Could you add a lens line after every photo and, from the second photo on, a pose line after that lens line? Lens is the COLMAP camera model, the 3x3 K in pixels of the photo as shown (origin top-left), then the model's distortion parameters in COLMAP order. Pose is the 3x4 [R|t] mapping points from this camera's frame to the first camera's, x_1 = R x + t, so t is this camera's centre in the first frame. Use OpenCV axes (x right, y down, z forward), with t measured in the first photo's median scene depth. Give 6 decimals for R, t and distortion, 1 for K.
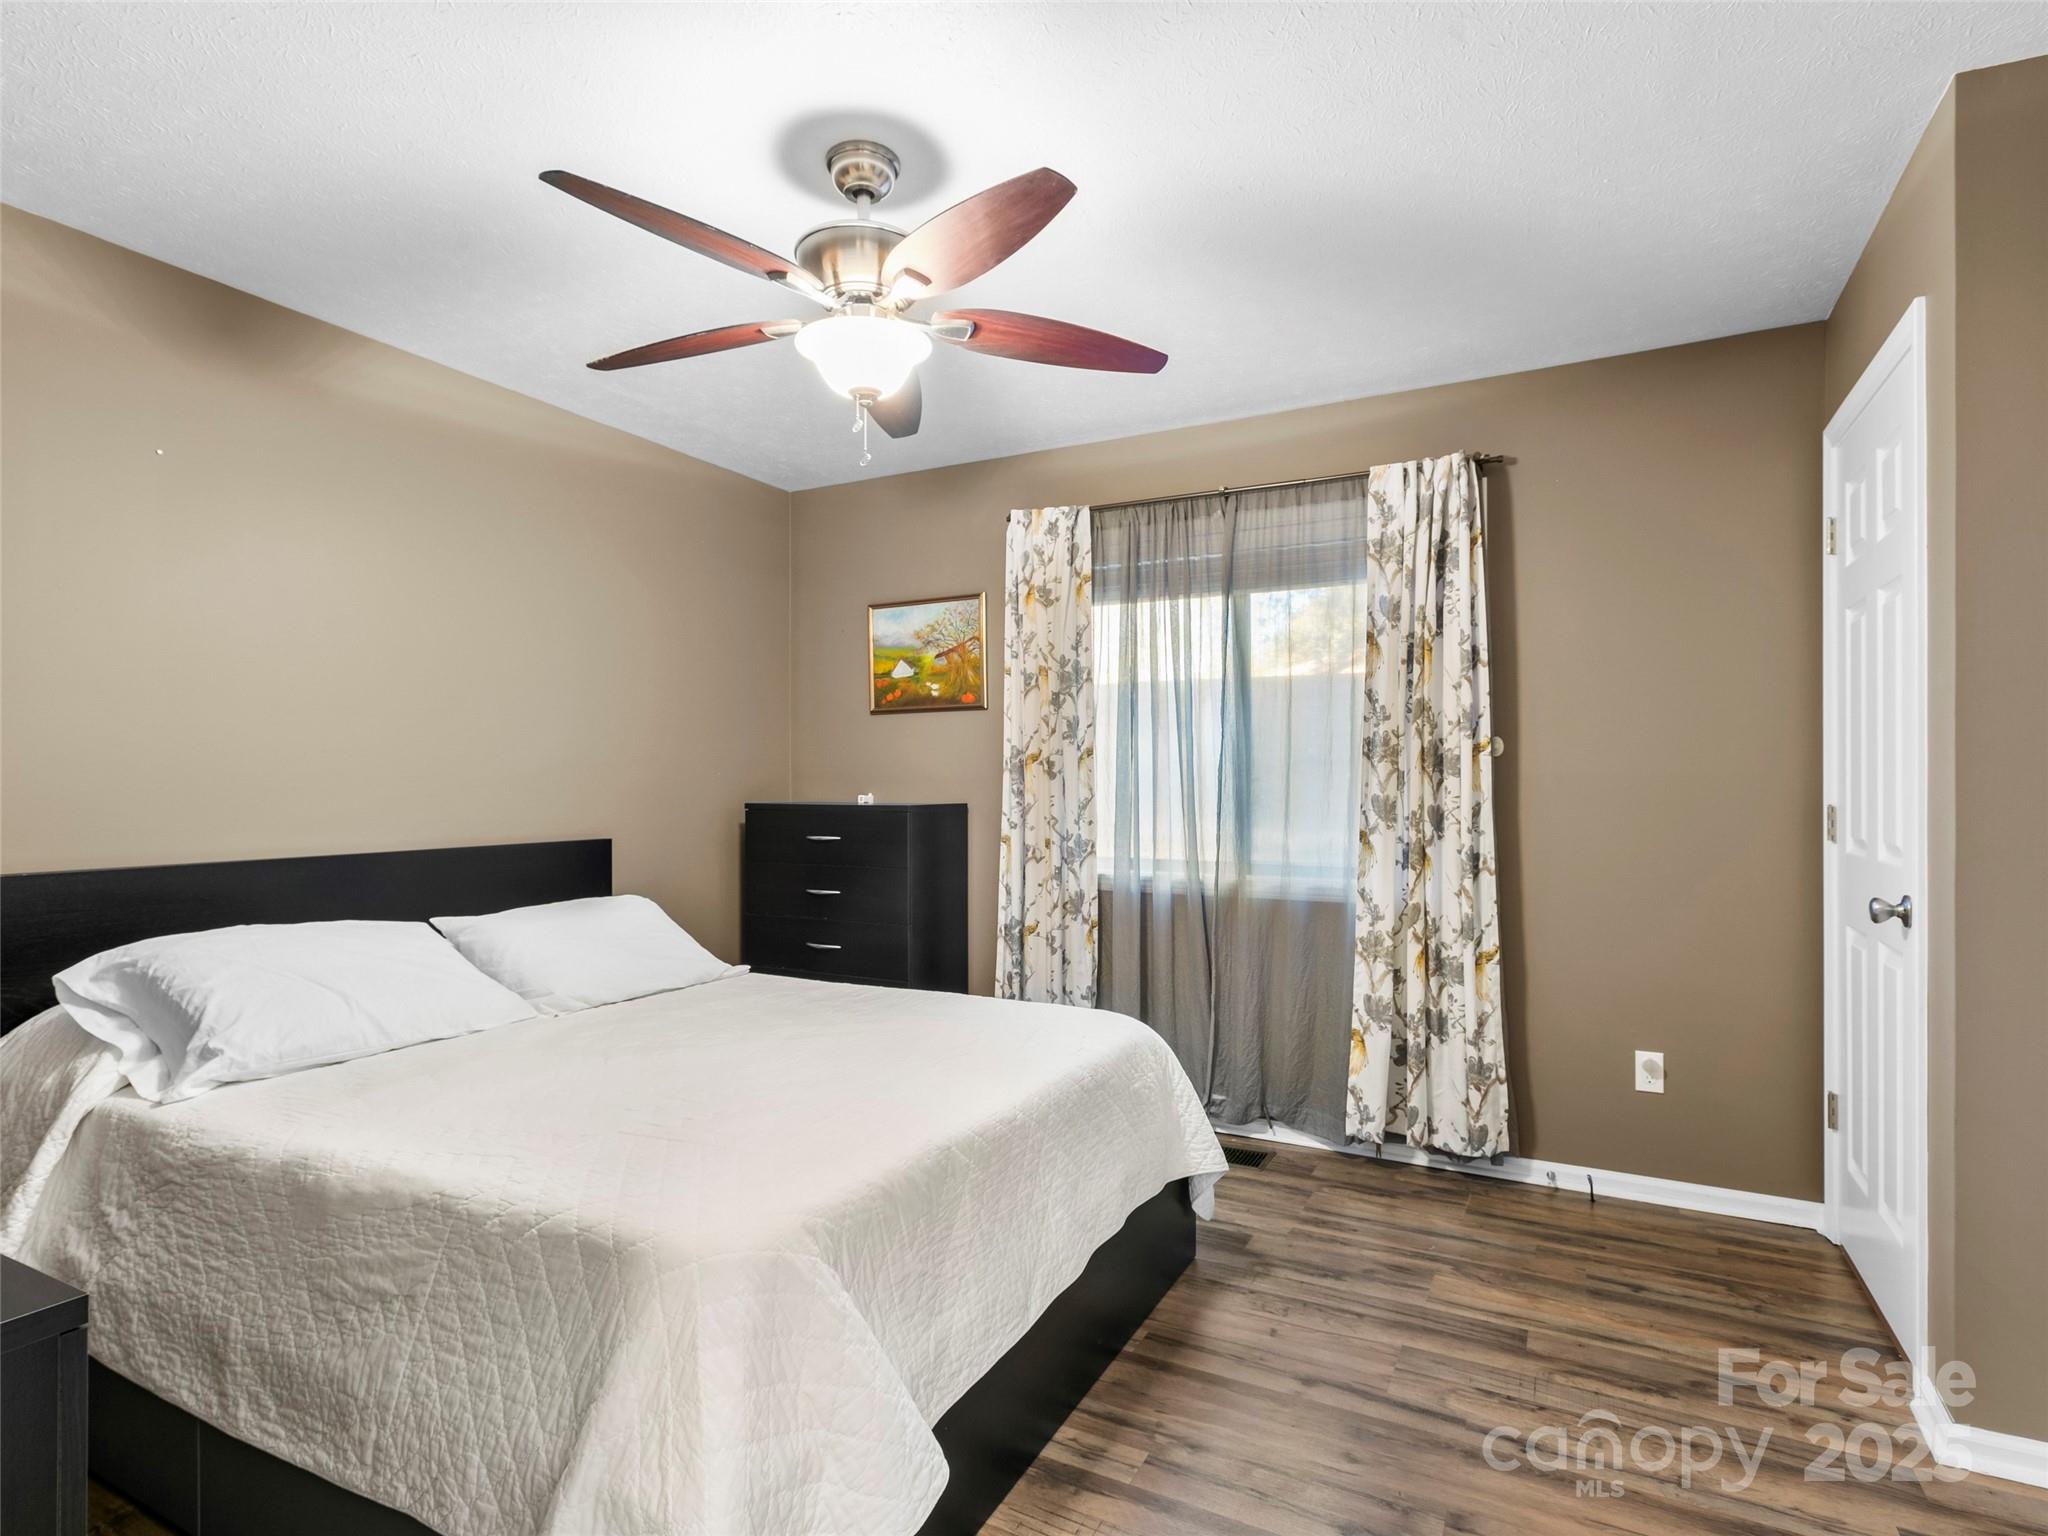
lens RADIAL K [[1038.1, 0, 1026.2], [0, 1038.1, 779.6], [0, 0, 1]] dist [-0.001519, -0.000354]
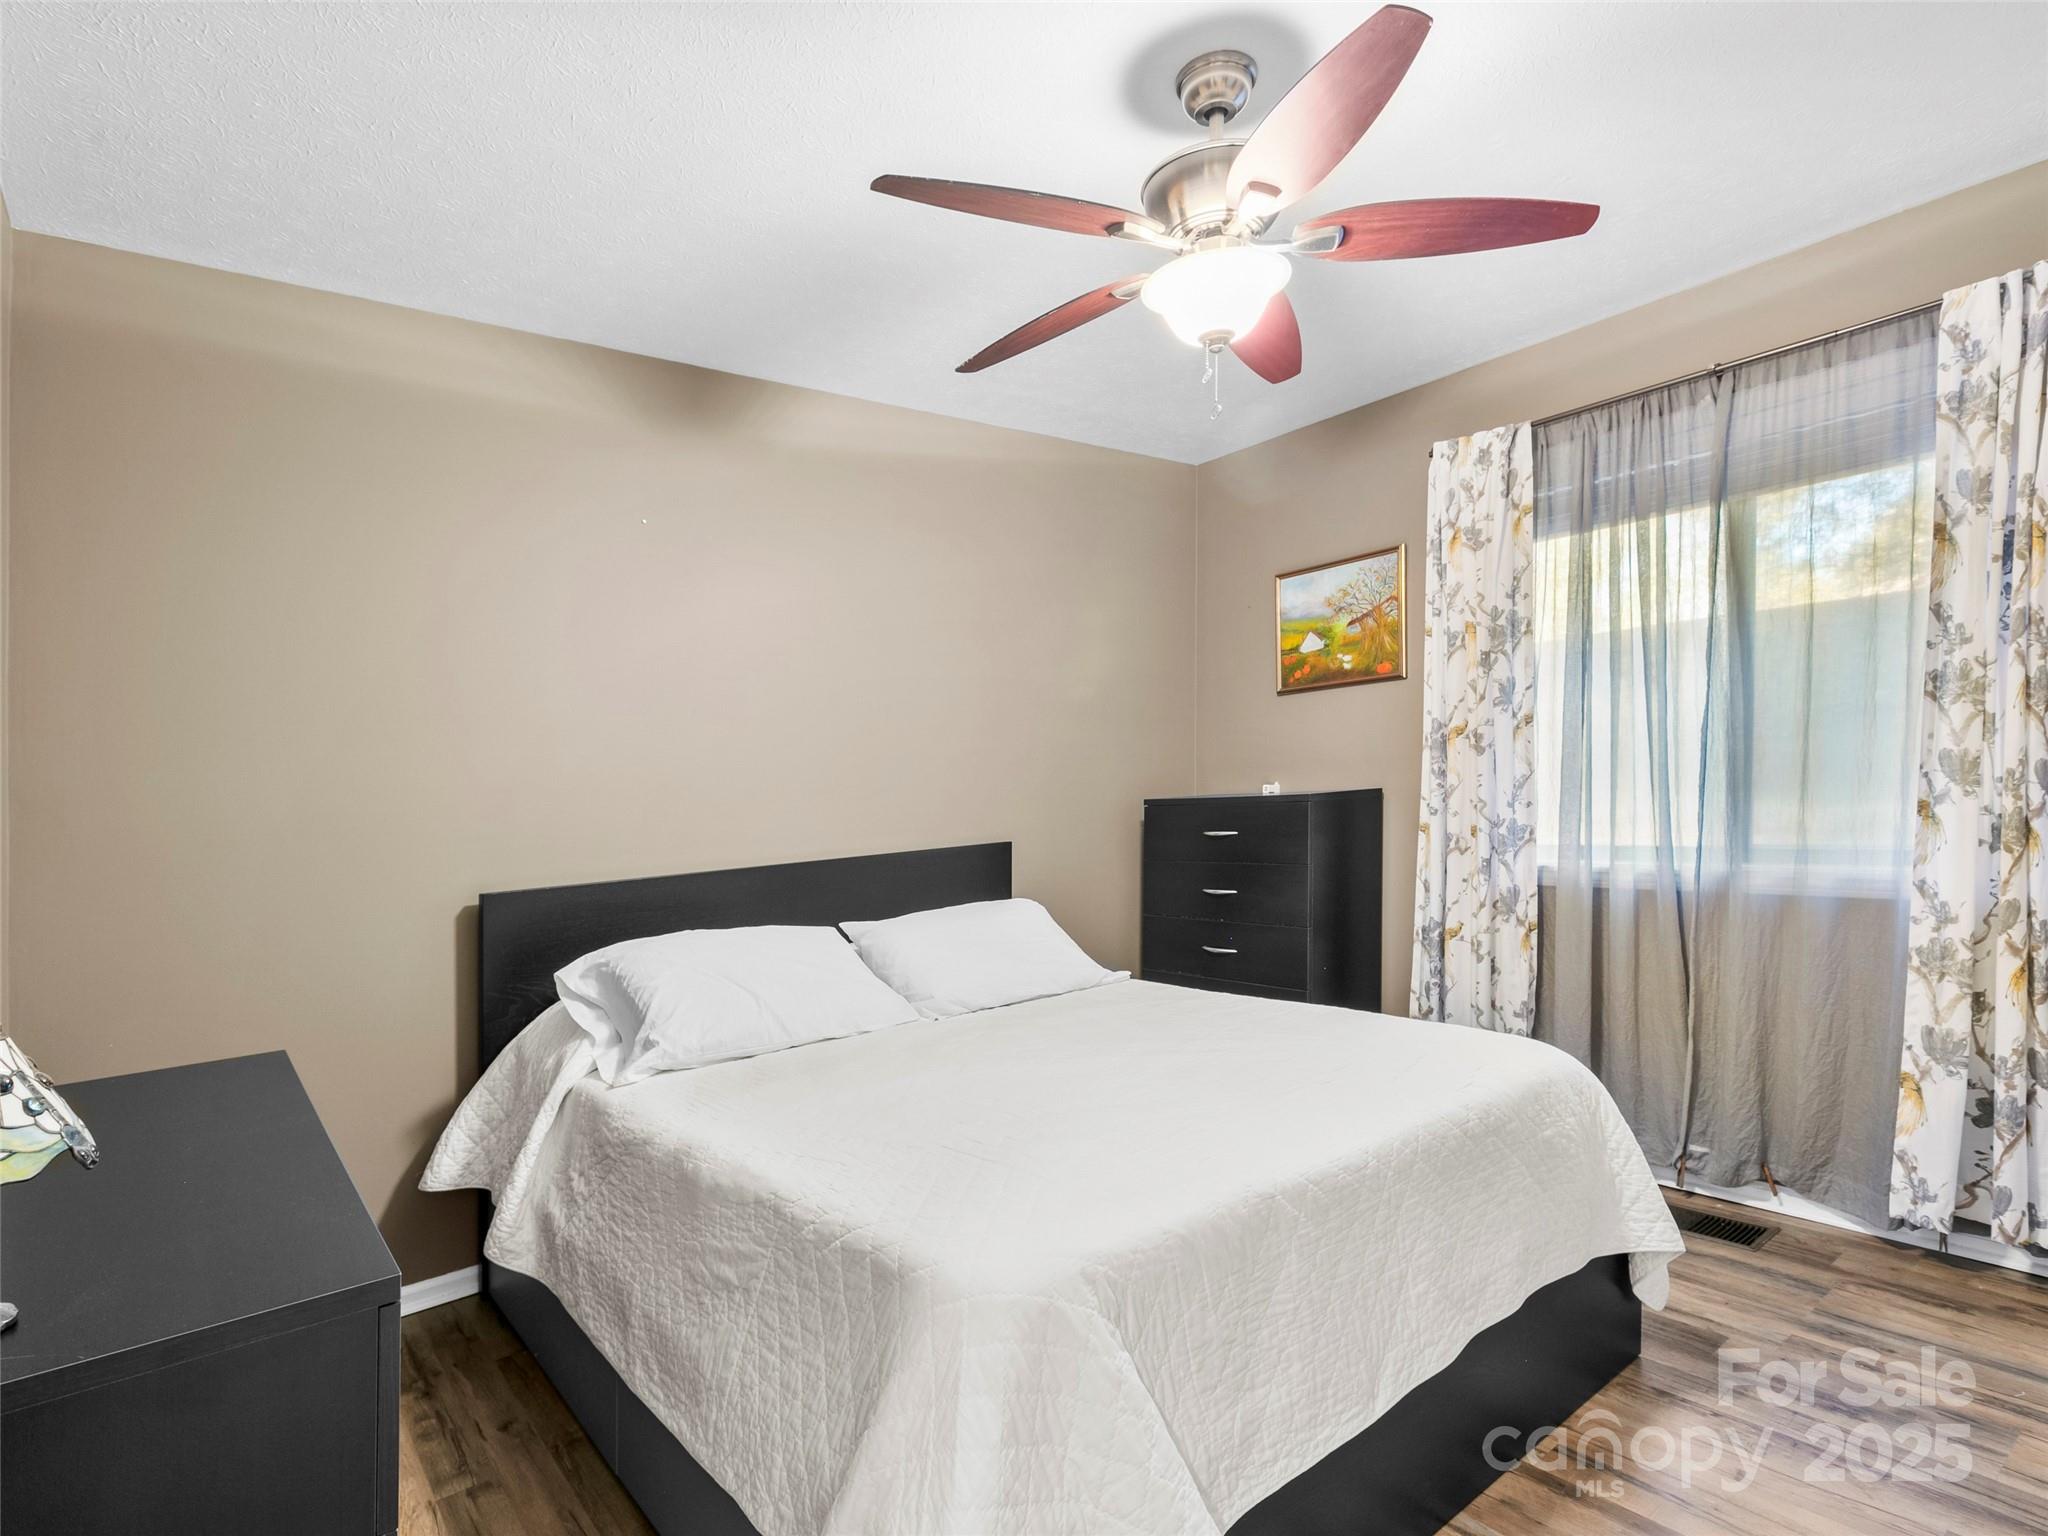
lens RADIAL K [[1078.1, 0, 1068.5], [0, 1078.1, 814.4], [0, 0, 1]] dist [0.001603, -0.001293]
pose [[0.916606, -0.040791, -0.397706, 0.096636], [0.058279, 0.997788, 0.031979, 0.000532], [0.395521, -0.052490, 0.916956, 0.090821]]
